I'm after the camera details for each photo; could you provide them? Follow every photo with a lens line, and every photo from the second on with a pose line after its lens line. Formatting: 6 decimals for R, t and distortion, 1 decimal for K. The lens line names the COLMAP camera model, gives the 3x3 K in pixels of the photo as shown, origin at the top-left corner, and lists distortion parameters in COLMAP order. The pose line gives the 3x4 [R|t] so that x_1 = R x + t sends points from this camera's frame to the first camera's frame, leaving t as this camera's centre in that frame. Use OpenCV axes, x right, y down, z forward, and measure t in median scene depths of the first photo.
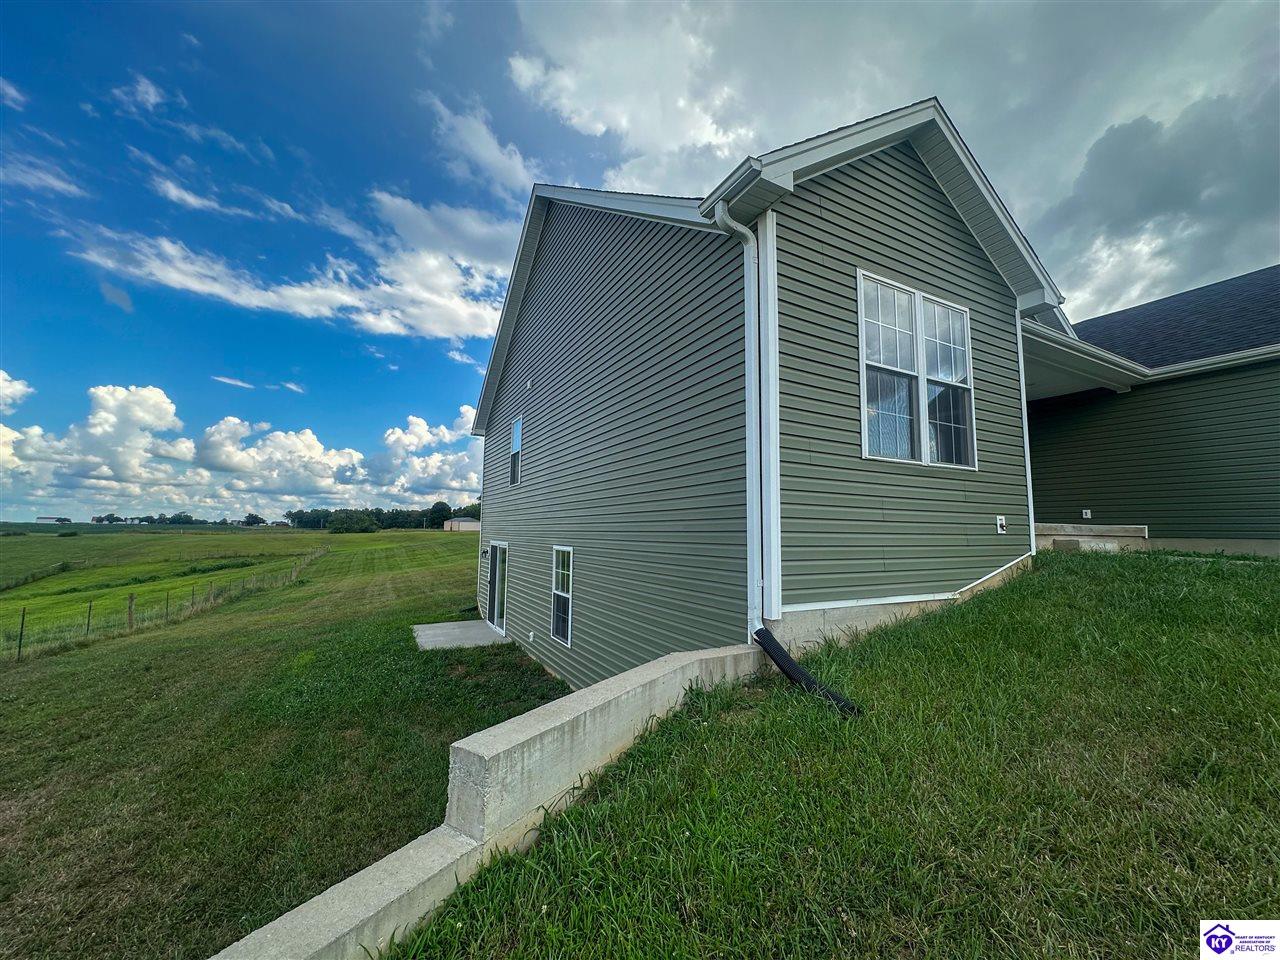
lens RADIAL K [[510.7, 0, 640.0], [0, 510.7, 480.0], [0, 0, 1]] dist [-0.000709, -0.000071]
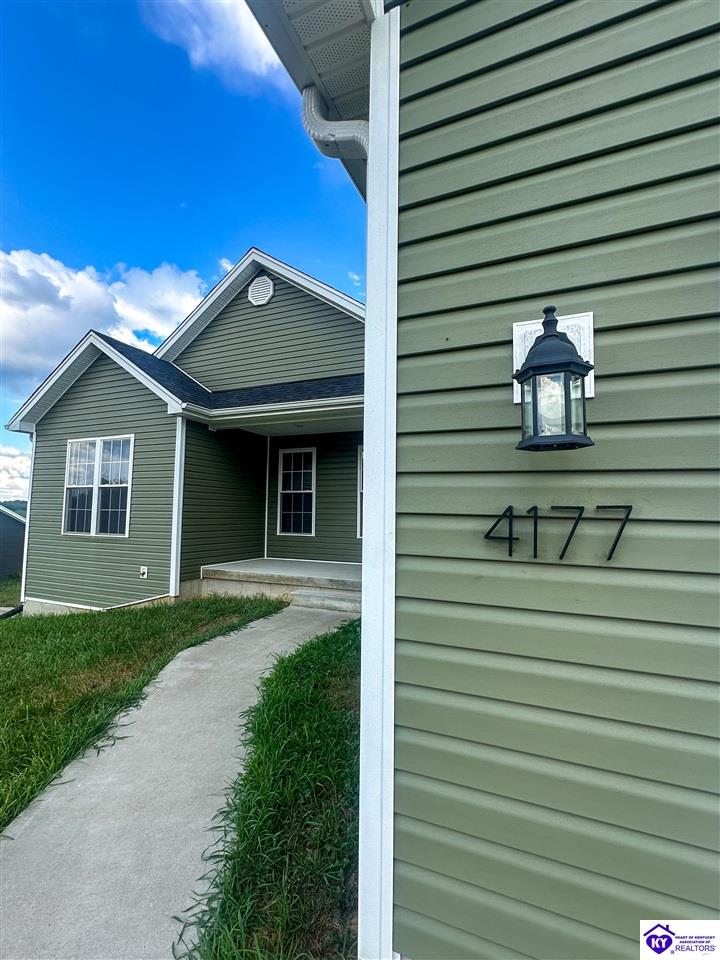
lens RADIAL K [[449.8, 0, 360.0], [0, 449.8, 480.0], [0, 0, 1]] dist [-0.001100, -0.000094]
pose [[0.607487, -0.060540, -0.792019, 0.565275], [0.072421, 0.997160, -0.020673, -0.029192], [0.791022, -0.044800, 0.610146, 0.181733]]
